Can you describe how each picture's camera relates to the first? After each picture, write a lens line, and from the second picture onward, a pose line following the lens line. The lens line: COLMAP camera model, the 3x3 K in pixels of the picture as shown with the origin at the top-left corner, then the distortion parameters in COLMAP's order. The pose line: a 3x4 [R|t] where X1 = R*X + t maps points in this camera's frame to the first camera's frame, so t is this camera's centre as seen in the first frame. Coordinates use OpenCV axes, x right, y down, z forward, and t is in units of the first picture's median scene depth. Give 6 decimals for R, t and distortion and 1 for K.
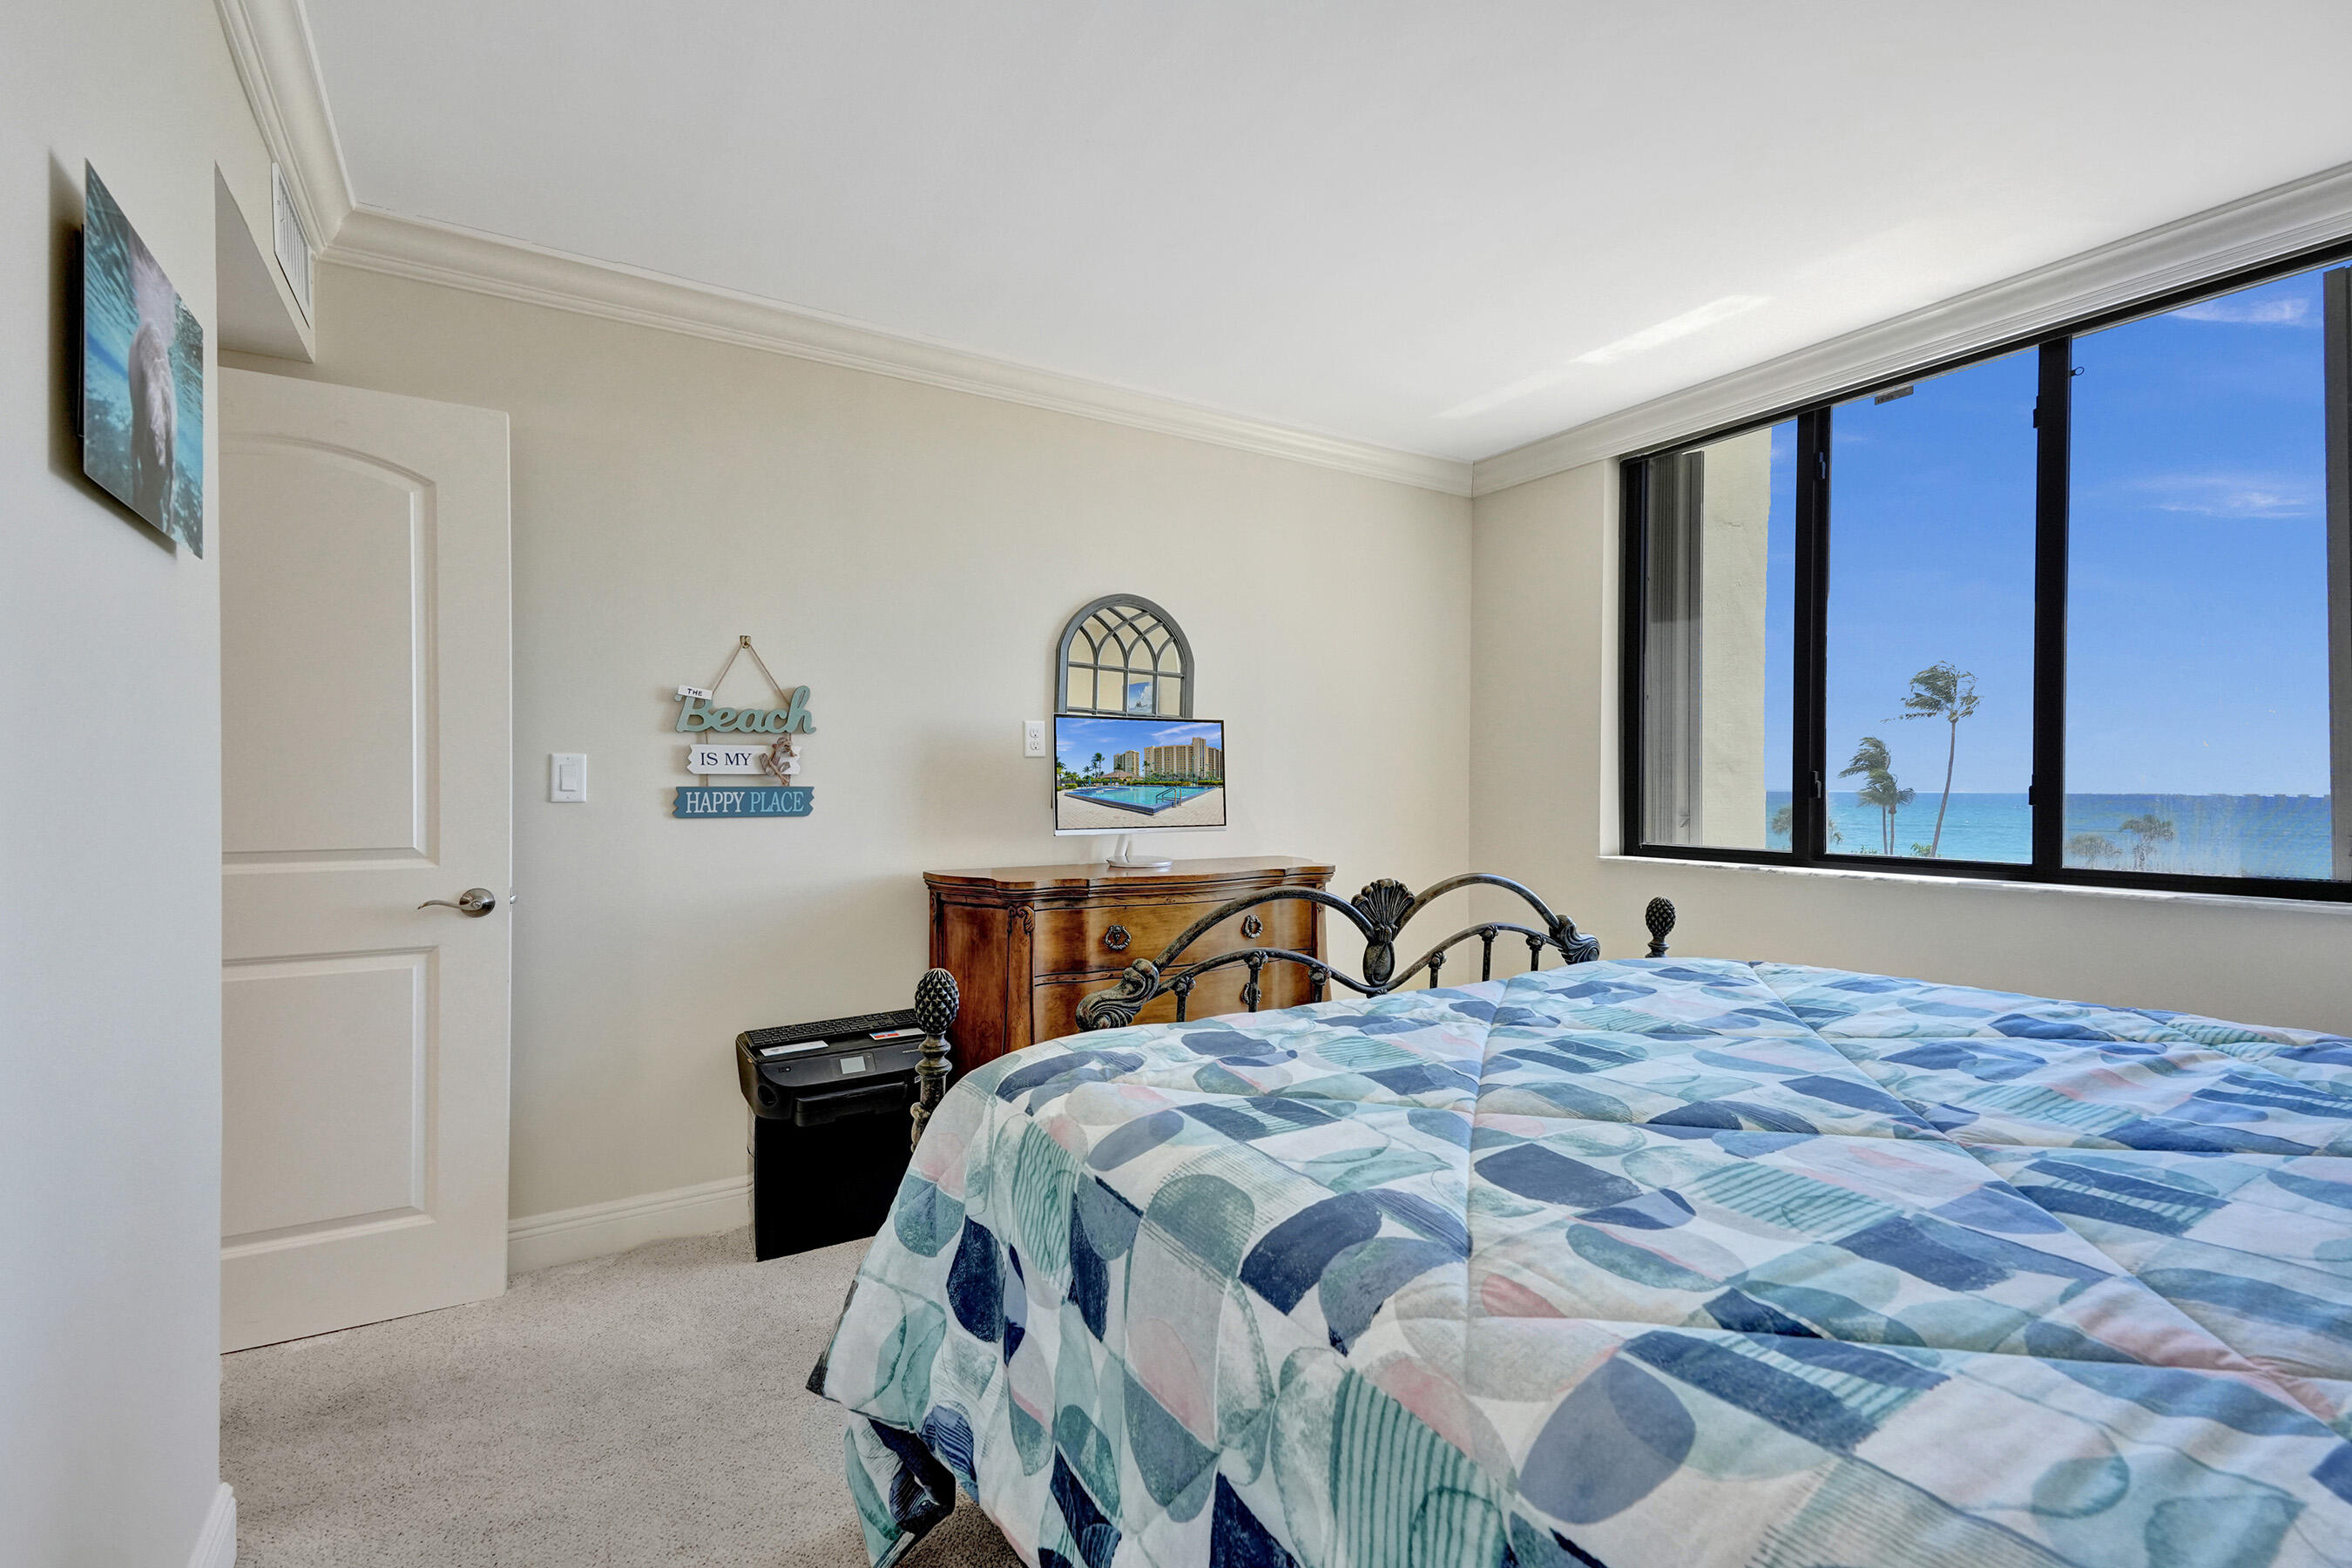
lens RADIAL K [[1060.6, 0, 1175.6], [0, 1060.6, 781.2], [0, 0, 1]] dist [0.063773, -0.027726]
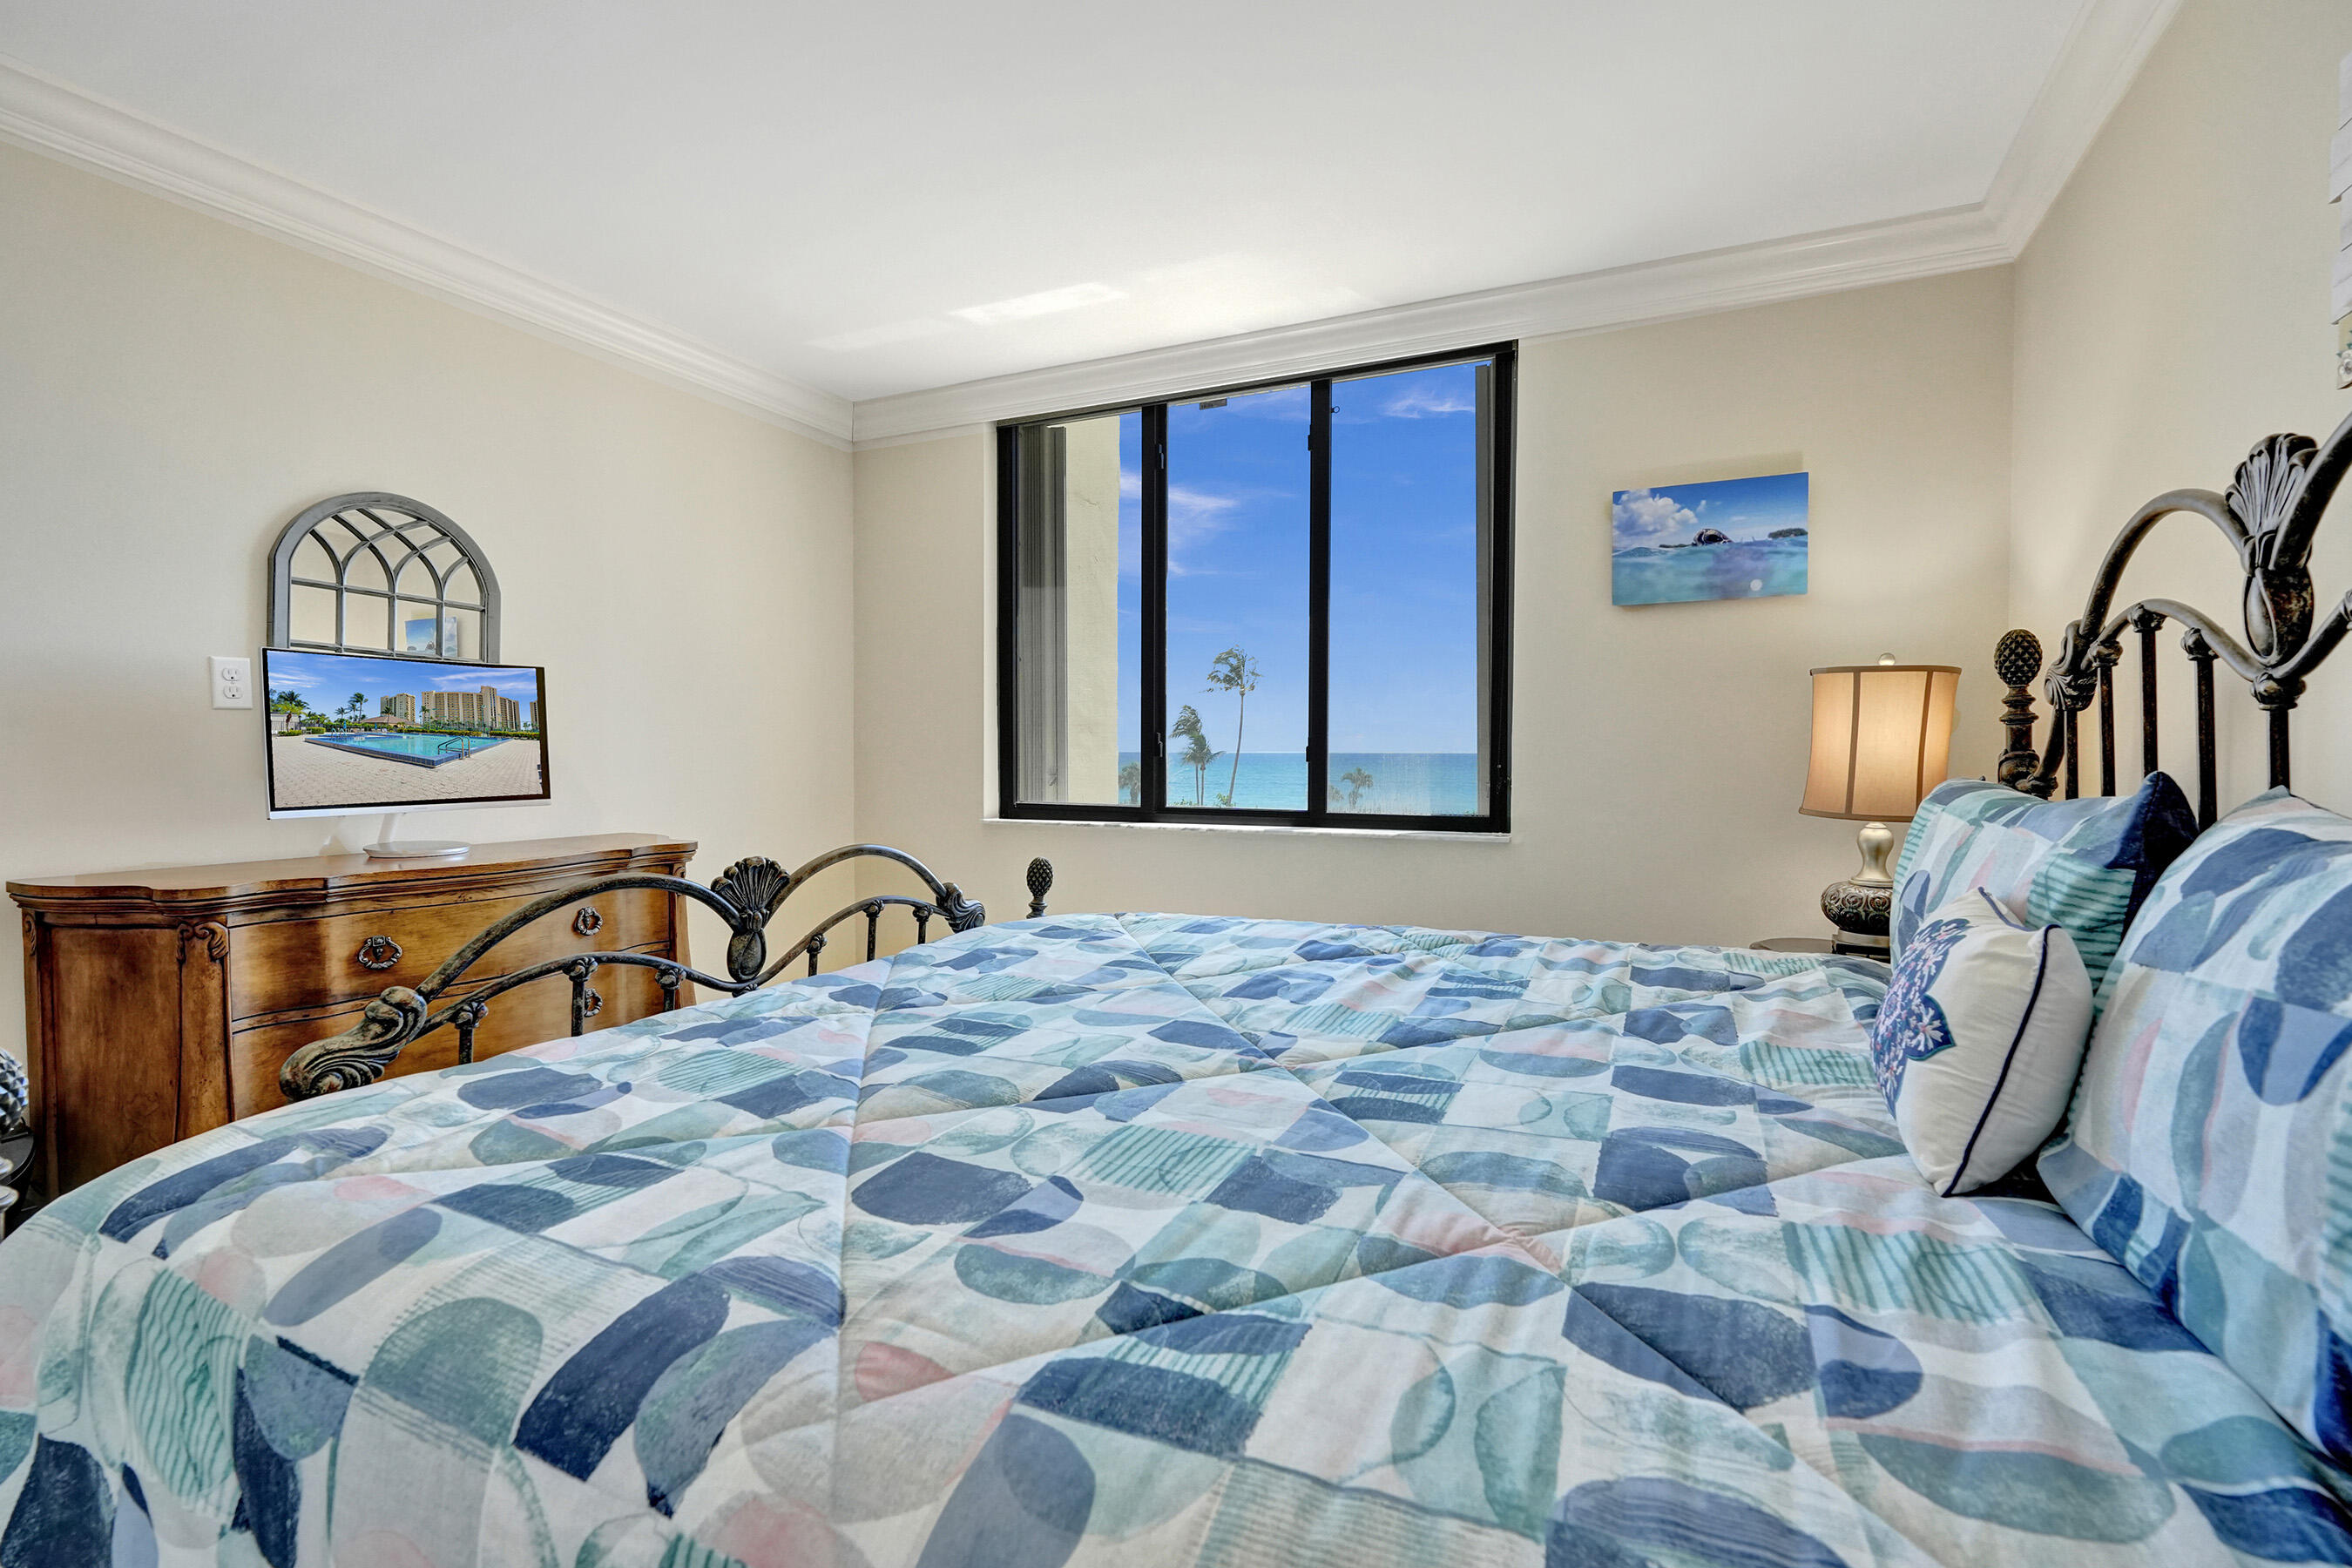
lens RADIAL K [[1092.9, 0, 1187.0], [0, 1092.9, 778.0], [0, 0, 1]] dist [-0.003001, 0.000428]
pose [[0.845807, -0.015490, 0.533265, 0.038912], [-0.000706, 0.999545, 0.030155, 0.001843], [-0.533489, -0.025882, 0.845411, 0.112657]]
